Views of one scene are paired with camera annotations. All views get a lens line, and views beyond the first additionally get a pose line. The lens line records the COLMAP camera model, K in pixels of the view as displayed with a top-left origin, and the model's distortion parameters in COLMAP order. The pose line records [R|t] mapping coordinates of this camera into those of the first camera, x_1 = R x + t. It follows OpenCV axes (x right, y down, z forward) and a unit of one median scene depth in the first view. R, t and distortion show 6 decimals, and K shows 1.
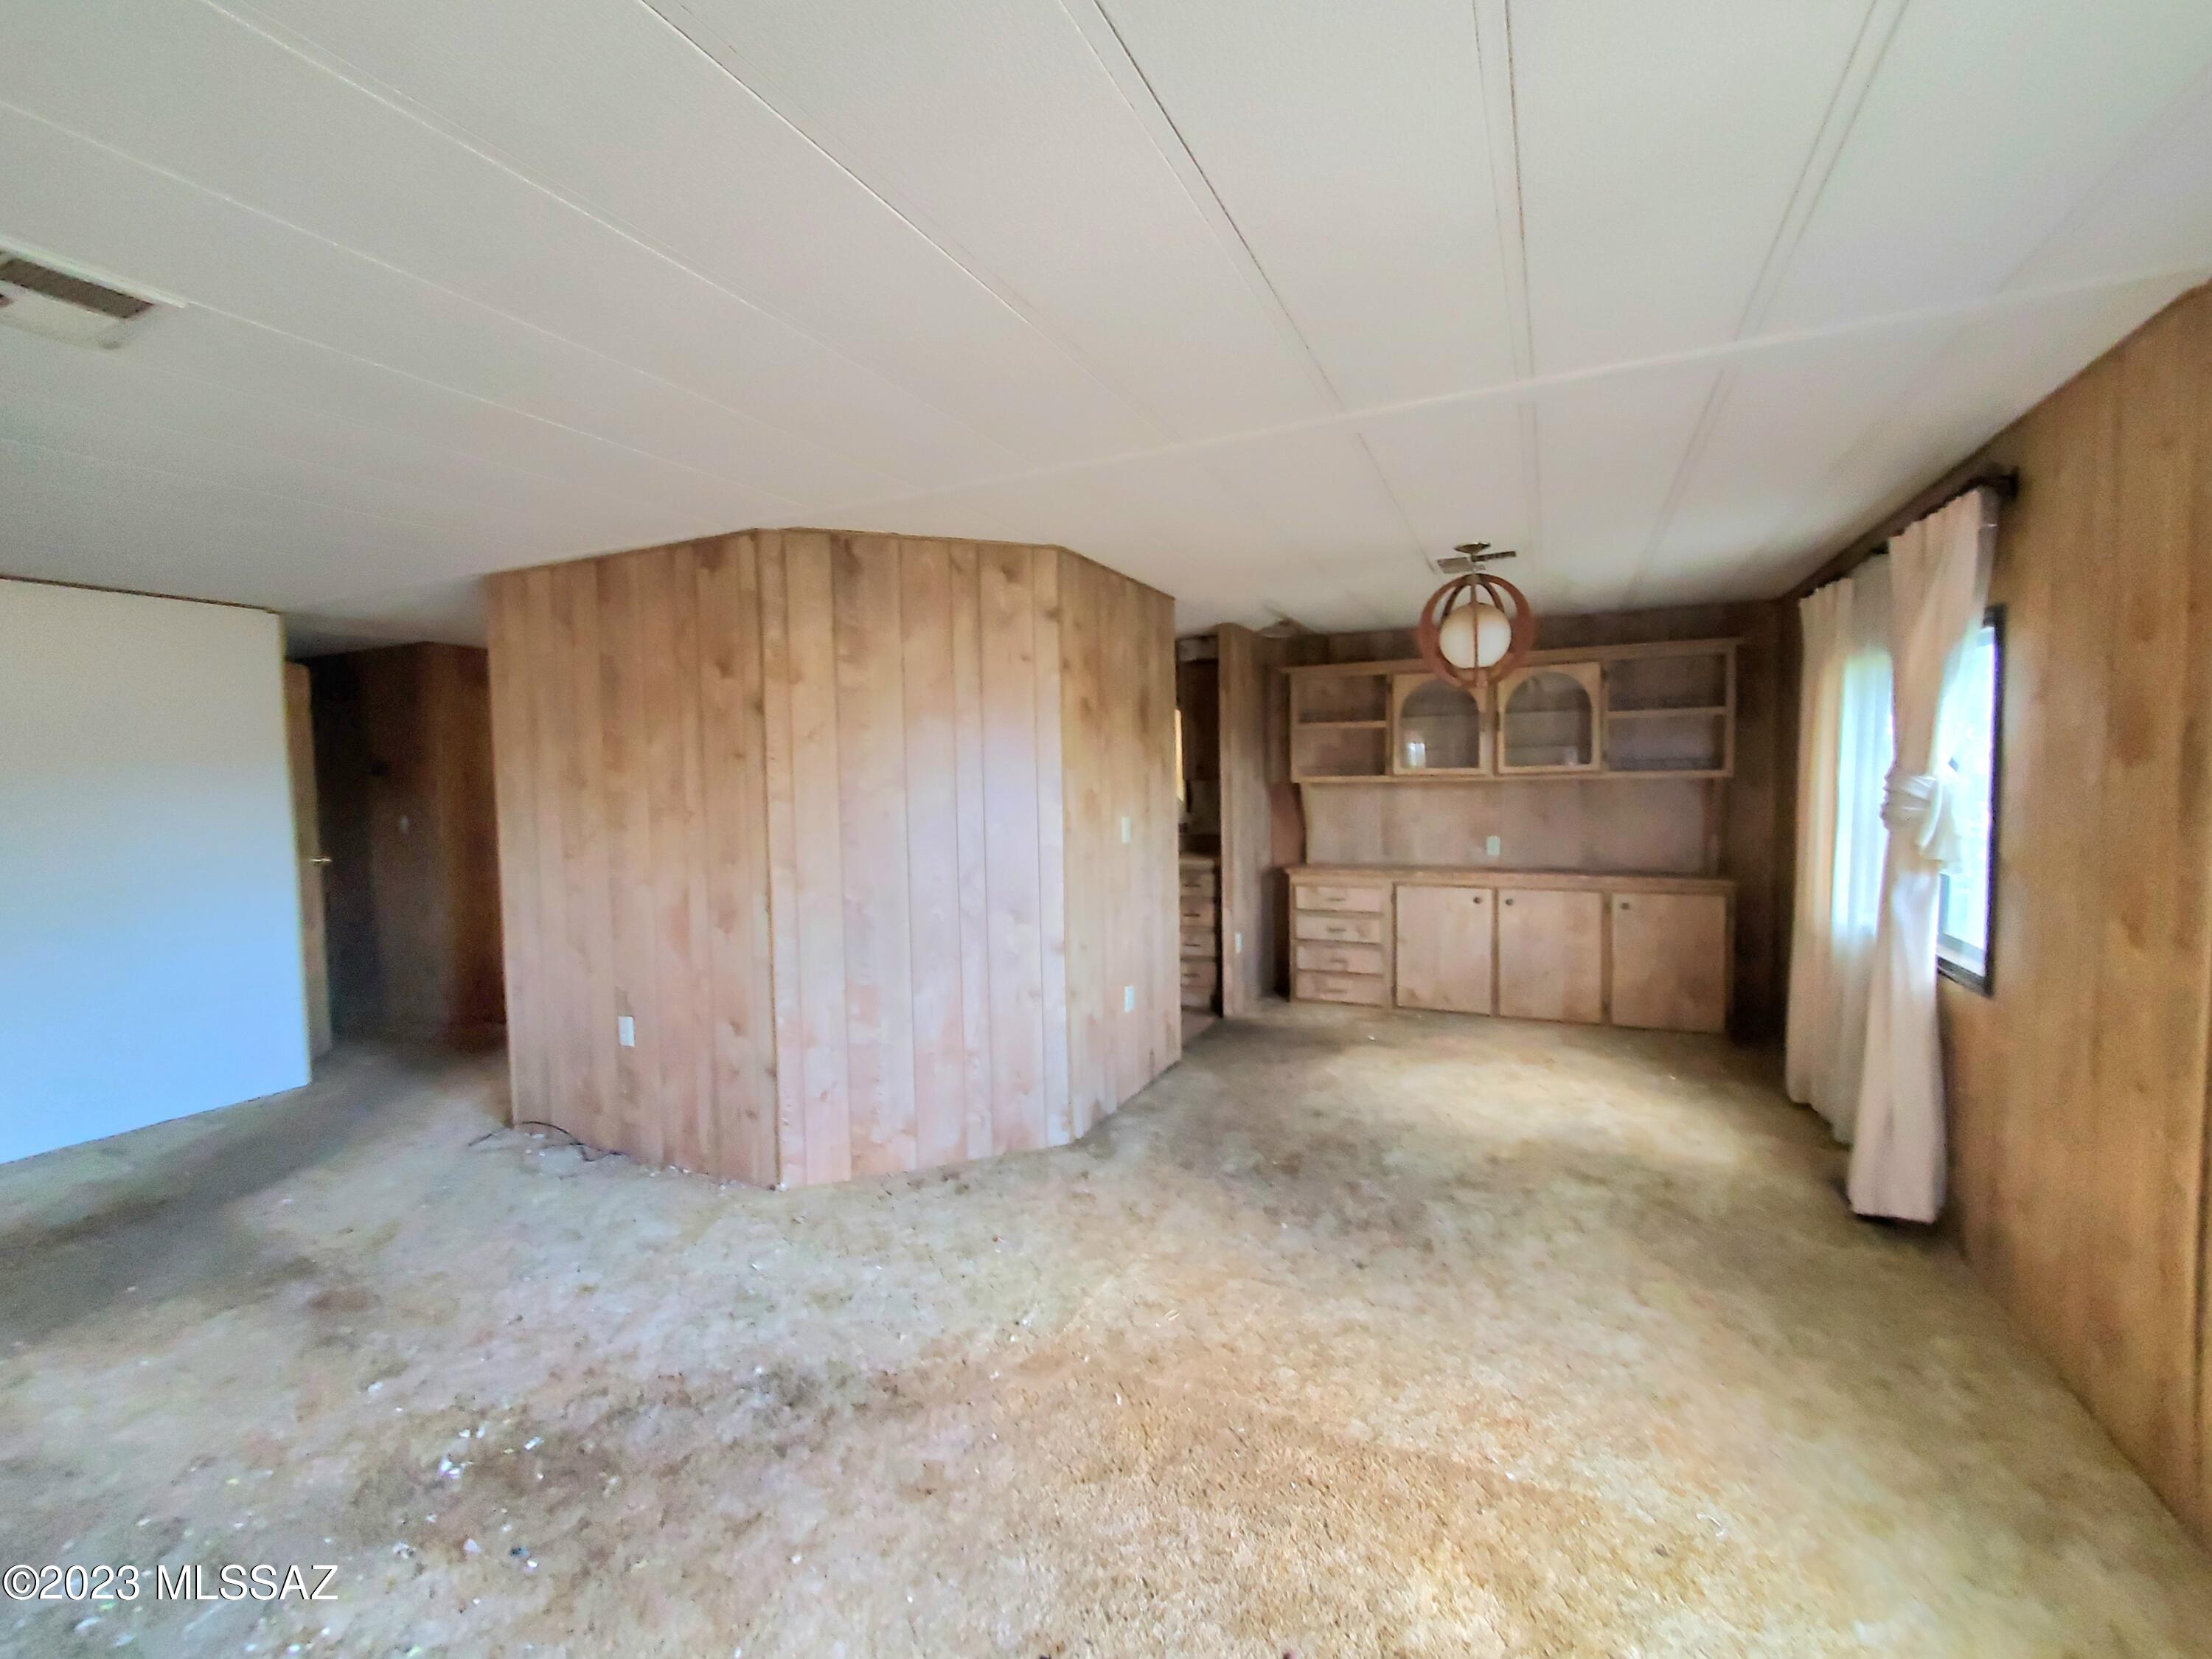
lens RADIAL K [[912.5, 0, 1105.0], [0, 912.5, 827.9], [0, 0, 1]] dist [0.002555, 0.000677]
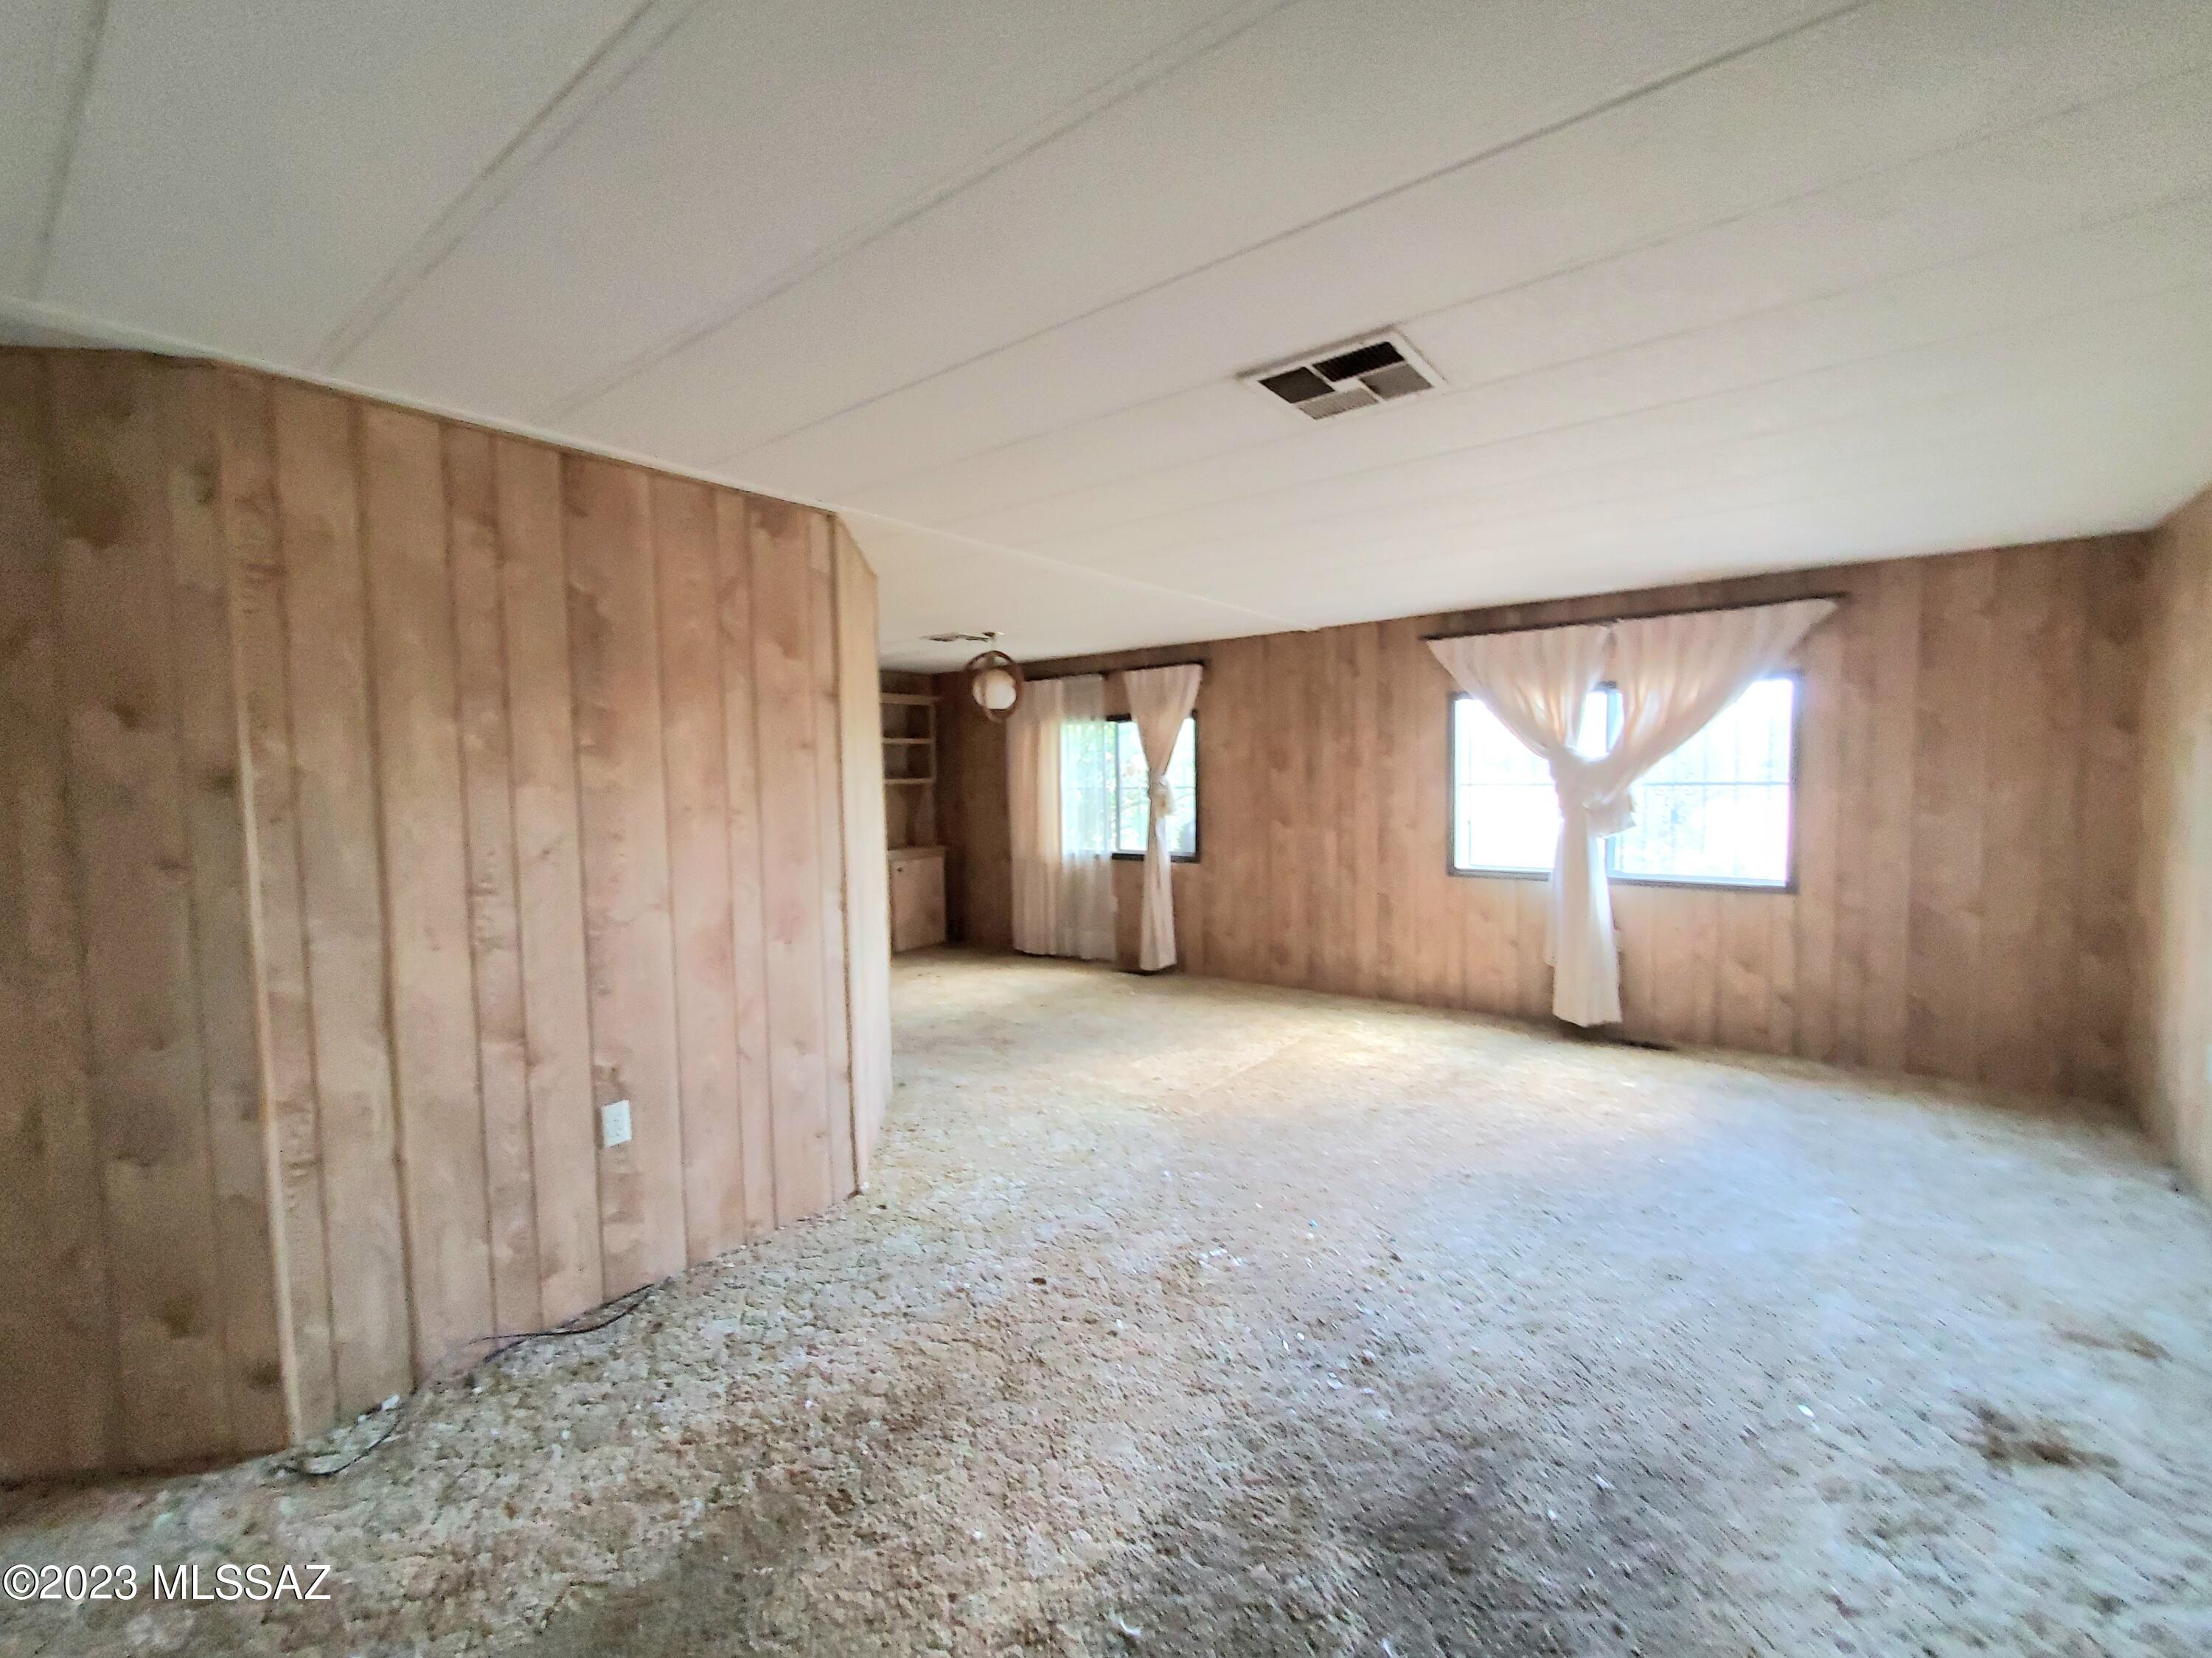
lens RADIAL K [[912.4, 0, 1105.7], [0, 912.4, 825.5], [0, 0, 1]] dist [0.002555, 0.000677]
pose [[0.239571, -0.041954, 0.969972, -1.186745], [0.069000, 0.997275, 0.026092, -0.001519], [-0.968424, 0.060677, 0.241813, 0.473338]]
